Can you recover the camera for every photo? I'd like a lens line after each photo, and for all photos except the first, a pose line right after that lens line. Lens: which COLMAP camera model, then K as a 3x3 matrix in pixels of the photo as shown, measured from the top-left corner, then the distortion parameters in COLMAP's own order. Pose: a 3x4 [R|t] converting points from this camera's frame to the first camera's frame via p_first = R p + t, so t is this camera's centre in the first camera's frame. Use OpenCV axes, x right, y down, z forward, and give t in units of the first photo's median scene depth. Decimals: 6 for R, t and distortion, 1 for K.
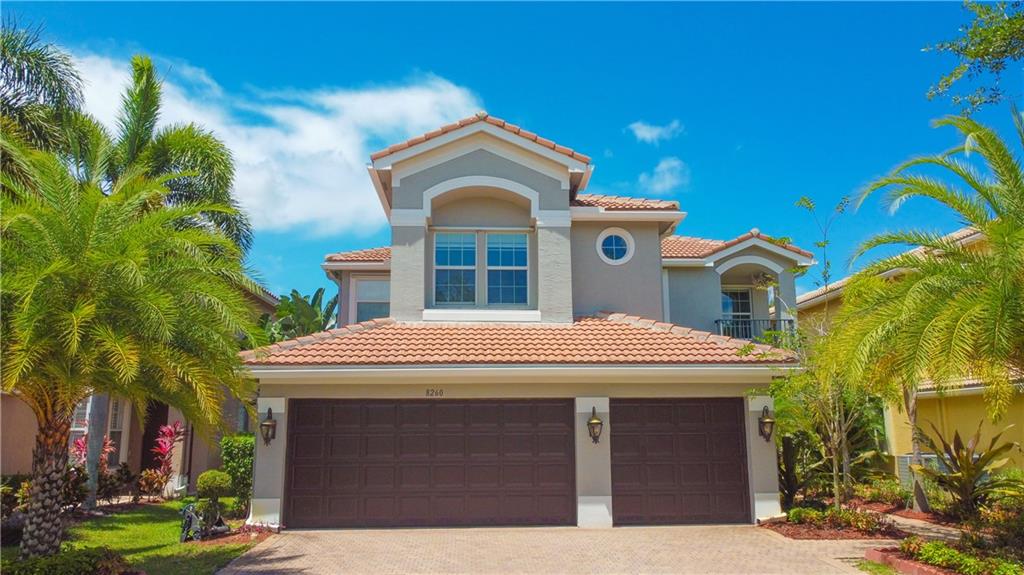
lens RADIAL K [[756.1, 0, 512.0], [0, 756.1, 287.9], [0, 0, 1]] dist [-0.000097, -0.003346]
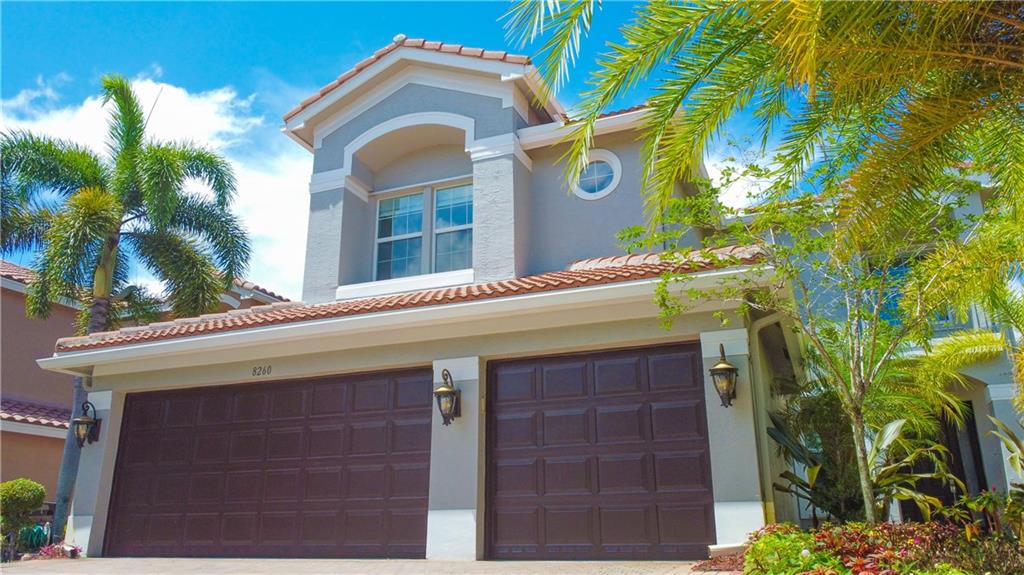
lens RADIAL K [[756.1, 0, 512.1], [0, 756.1, 286.8], [0, 0, 1]] dist [-0.000097, -0.003346]
pose [[0.906385, -0.130554, -0.401772, 0.360087], [0.077881, 0.986387, -0.144825, 0.155243], [0.415211, 0.099976, 0.904215, 0.359105]]
